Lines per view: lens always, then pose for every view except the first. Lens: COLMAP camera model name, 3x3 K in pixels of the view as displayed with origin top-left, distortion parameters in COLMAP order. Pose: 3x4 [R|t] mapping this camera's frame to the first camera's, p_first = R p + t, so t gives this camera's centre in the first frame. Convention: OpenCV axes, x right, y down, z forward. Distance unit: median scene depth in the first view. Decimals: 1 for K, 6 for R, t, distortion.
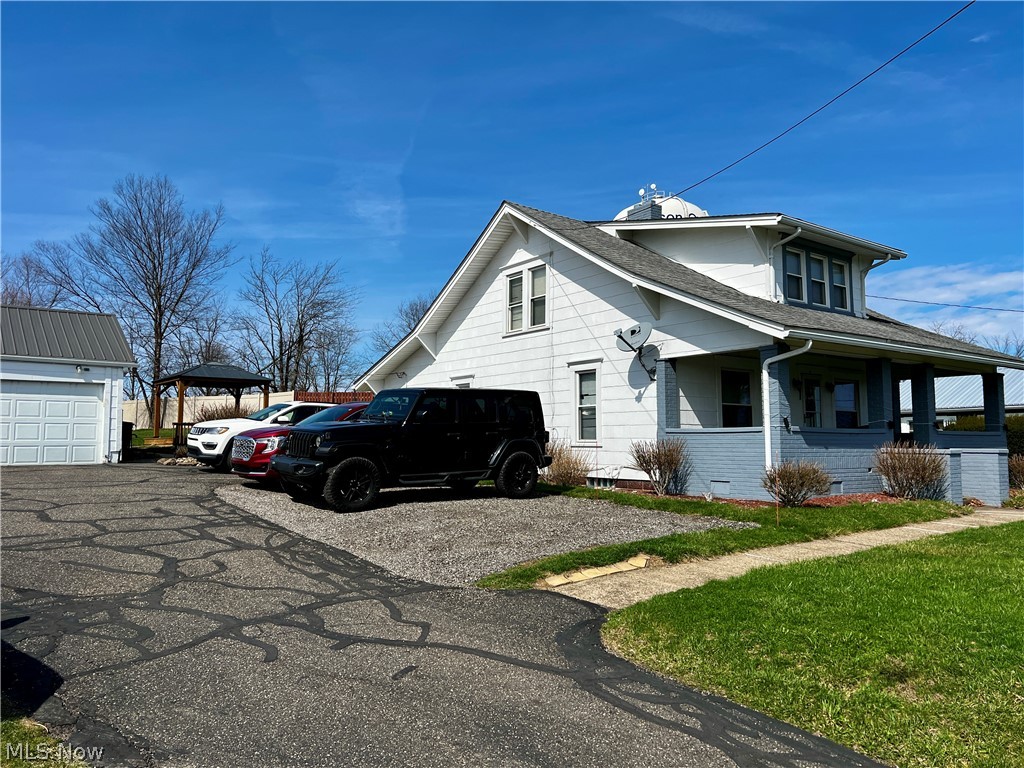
lens RADIAL K [[783.1, 0, 508.5], [0, 783.1, 386.3], [0, 0, 1]] dist [0.052090, -0.047839]
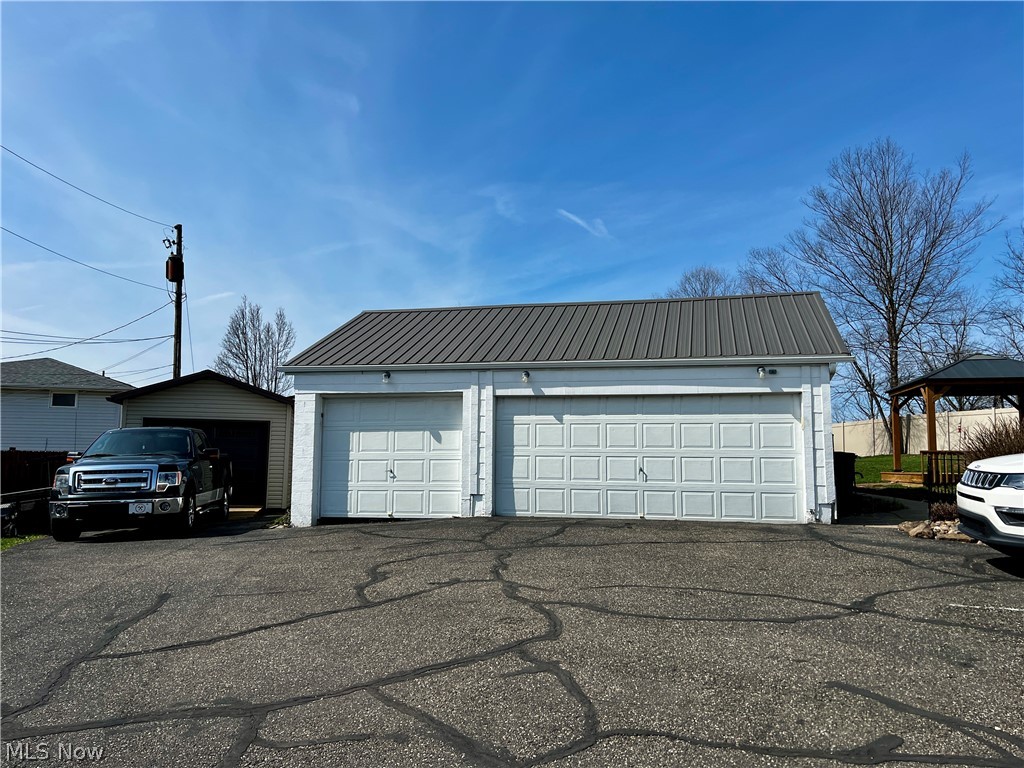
lens RADIAL K [[783.1, 0, 508.5], [0, 783.1, 386.3], [0, 0, 1]] dist [0.052090, -0.047839]
pose [[0.637210, -0.070886, -0.767423, -0.118961], [0.051334, 0.997454, -0.049510, 0.006812], [0.768978, -0.007846, 0.639227, 0.279337]]
